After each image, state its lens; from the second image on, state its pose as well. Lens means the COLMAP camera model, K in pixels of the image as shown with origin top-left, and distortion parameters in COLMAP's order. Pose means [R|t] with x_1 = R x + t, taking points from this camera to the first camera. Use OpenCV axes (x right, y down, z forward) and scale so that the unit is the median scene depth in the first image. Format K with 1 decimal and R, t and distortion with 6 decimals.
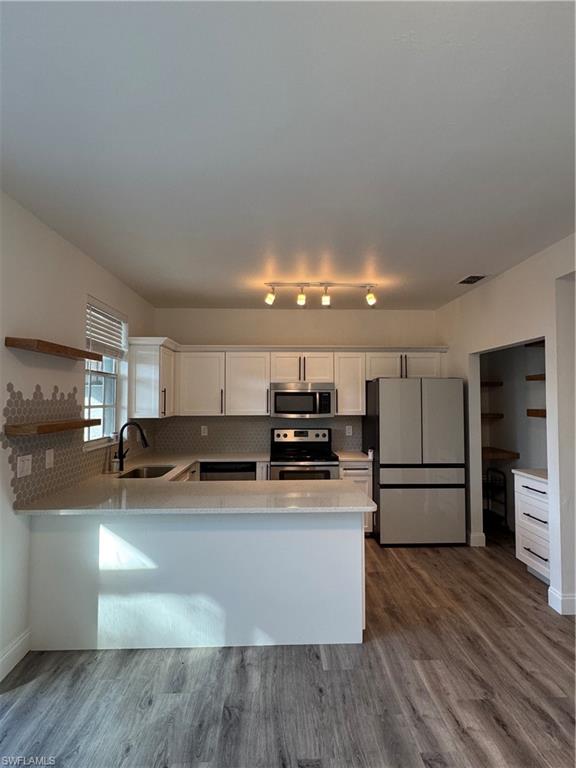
lens RADIAL K [[394.0, 0, 288.0], [0, 394.0, 384.0], [0, 0, 1]] dist [-0.015954, 0.000168]
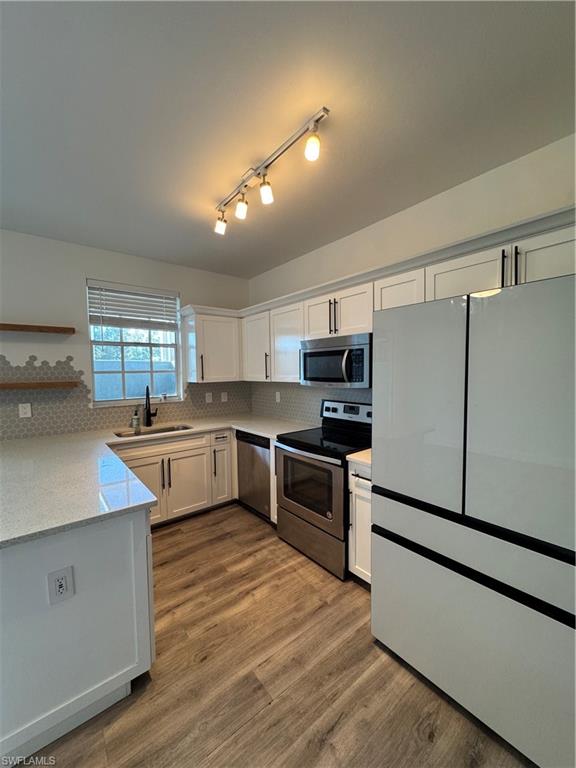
lens RADIAL K [[306.1, 0, 288.0], [0, 306.1, 384.0], [0, 0, 1]] dist [-0.000310, 0.000058]
pose [[0.607834, 0.028344, -0.793558, 0.474165], [0.045218, 0.996506, 0.070227, 0.042651], [0.792776, -0.078569, 0.604428, 0.683909]]
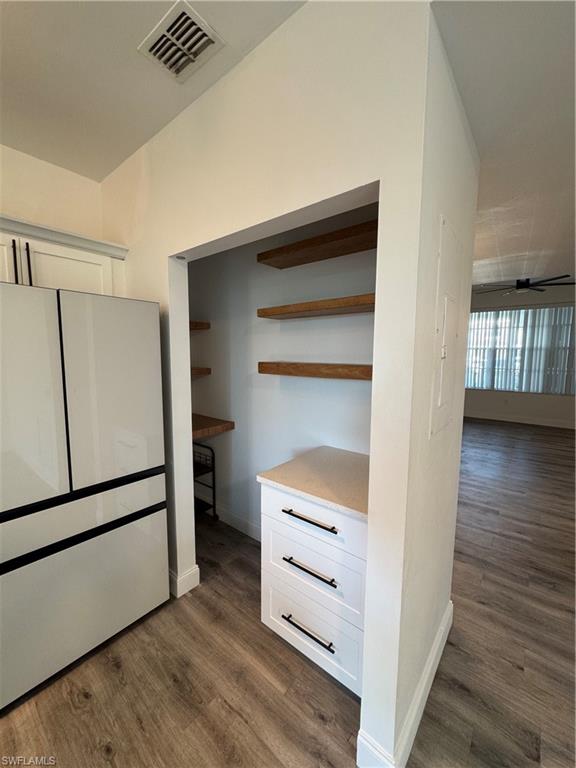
lens RADIAL K [[306.1, 0, 288.0], [0, 306.1, 384.0], [0, 0, 1]] dist [-0.000310, 0.000058]
pose [[0.655019, -0.073417, 0.752037, 0.252060], [-0.036707, 0.991002, 0.128717, 0.032120], [-0.754720, -0.111917, 0.646430, 0.611888]]
